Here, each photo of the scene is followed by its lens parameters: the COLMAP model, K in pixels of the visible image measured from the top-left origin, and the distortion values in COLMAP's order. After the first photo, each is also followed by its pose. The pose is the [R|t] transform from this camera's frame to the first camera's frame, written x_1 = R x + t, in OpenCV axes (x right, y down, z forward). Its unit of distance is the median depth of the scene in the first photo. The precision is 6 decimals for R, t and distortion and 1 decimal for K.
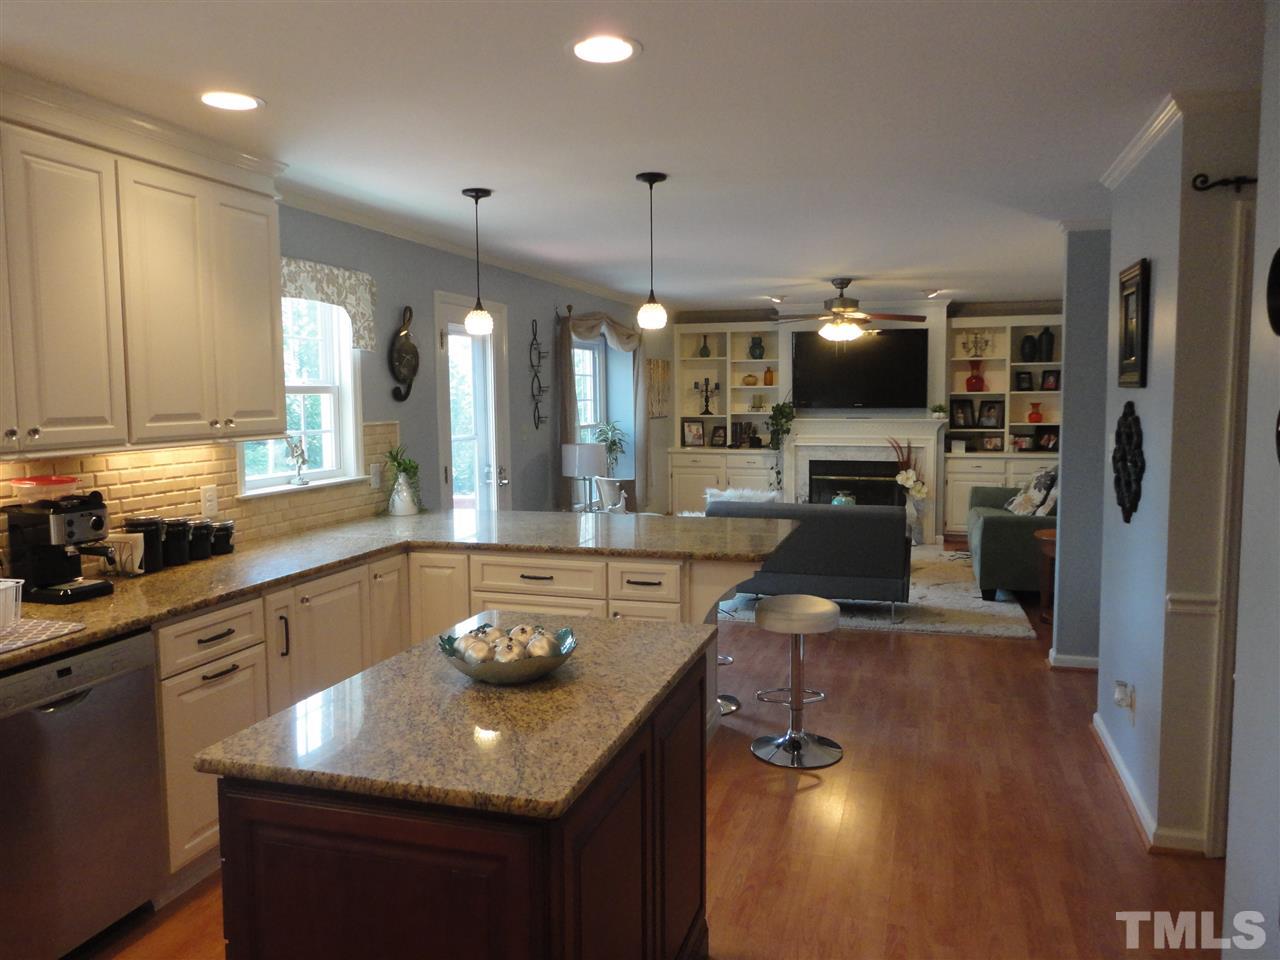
lens RADIAL K [[944.9, 0, 641.9], [0, 944.9, 469.7], [0, 0, 1]] dist [-0.006311, 0.037617]
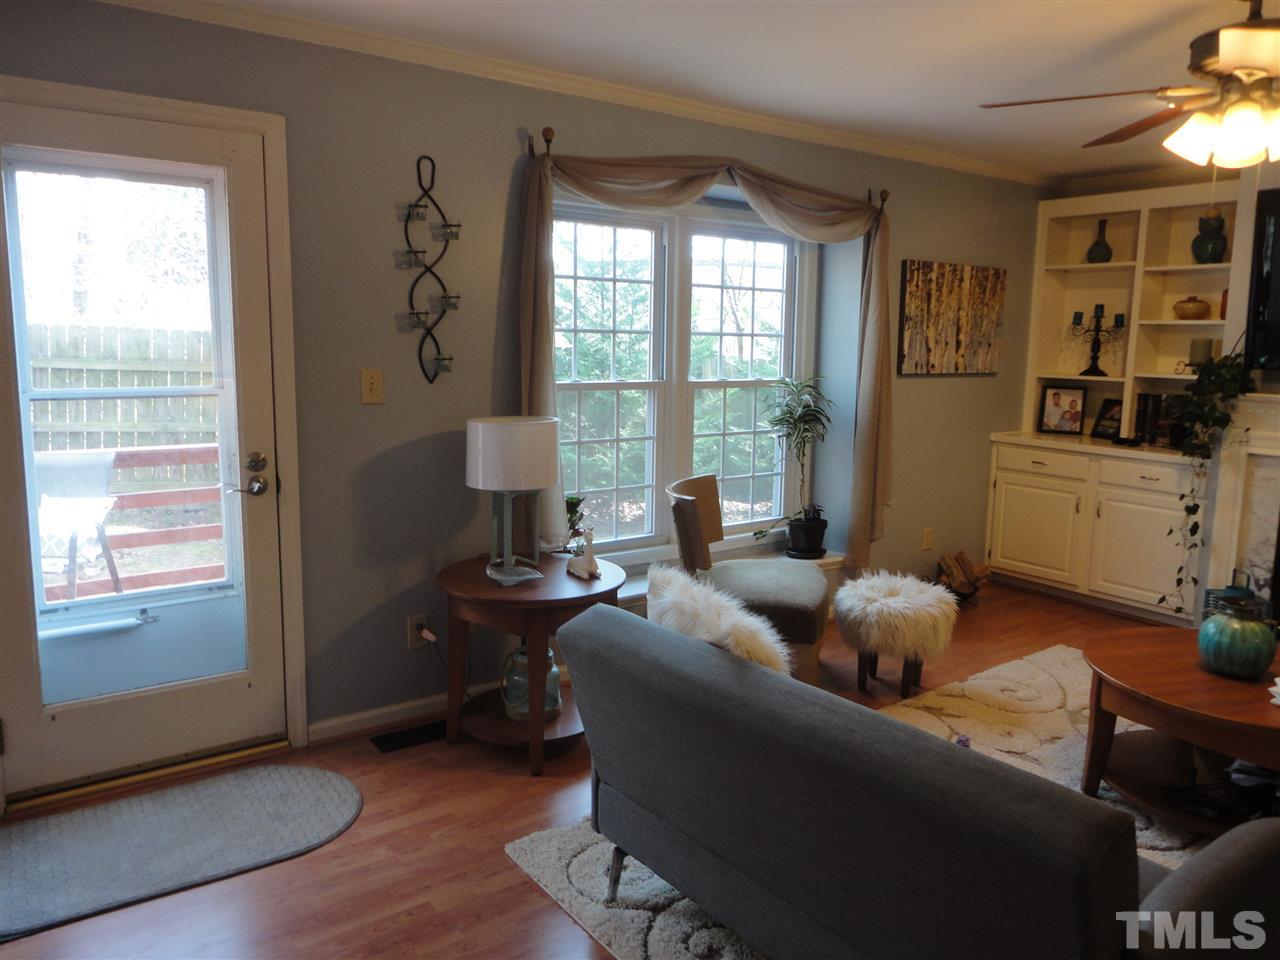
lens RADIAL K [[944.9, 0, 641.9], [0, 944.9, 469.7], [0, 0, 1]] dist [-0.006311, 0.037617]
pose [[0.805423, 0.109872, -0.582427, 0.197214], [-0.076082, 0.993704, 0.082245, -0.033770], [0.587797, -0.021930, 0.808711, 0.477788]]
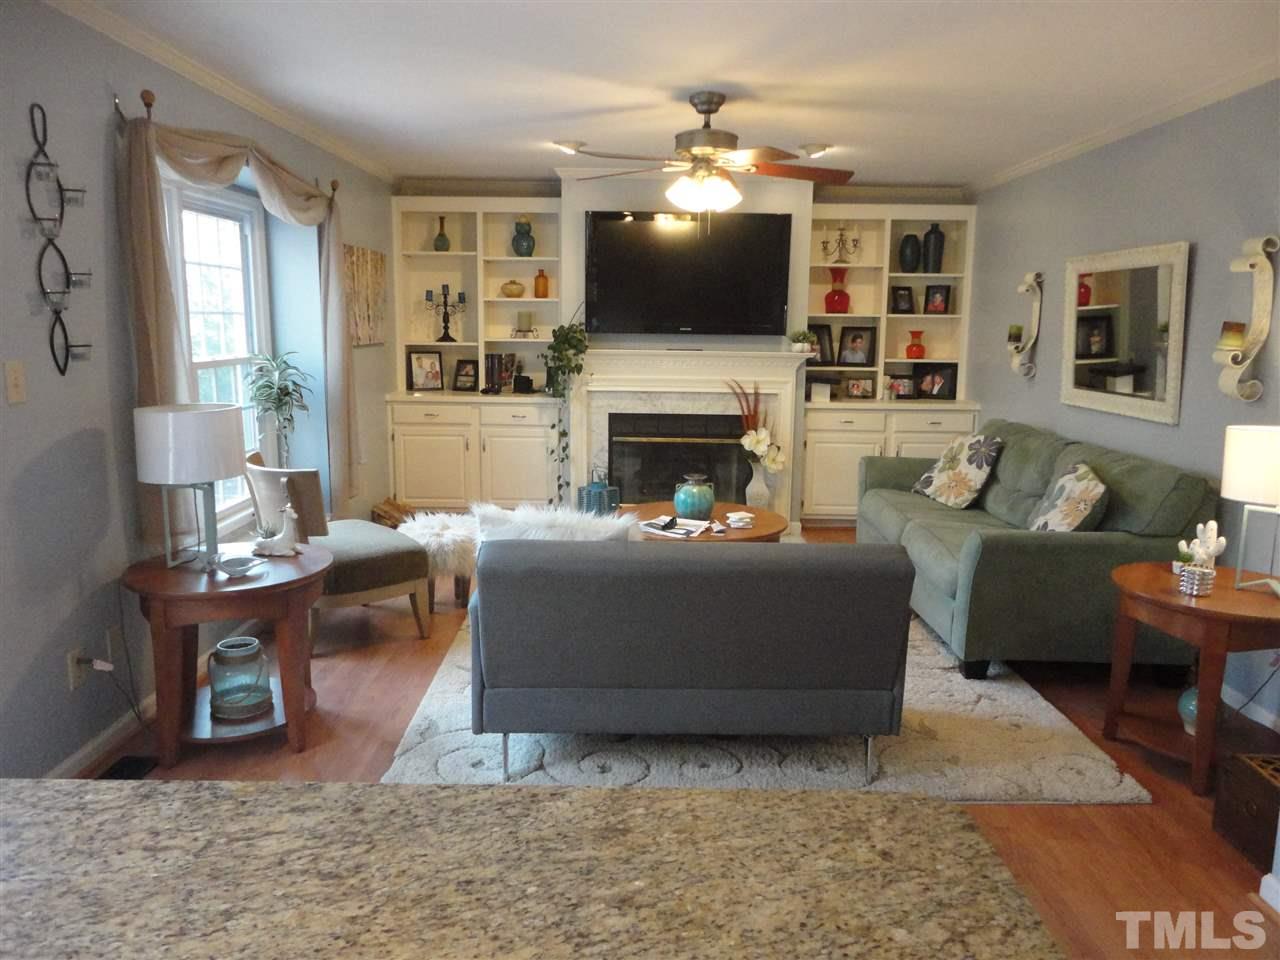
lens RADIAL K [[944.9, 0, 641.9], [0, 944.9, 469.7], [0, 0, 1]] dist [-0.006311, 0.037617]
pose [[0.958271, -0.026585, 0.284623, 0.011345], [0.004277, 0.996888, 0.078714, -0.023151], [-0.285830, -0.074212, 0.955403, 0.370830]]
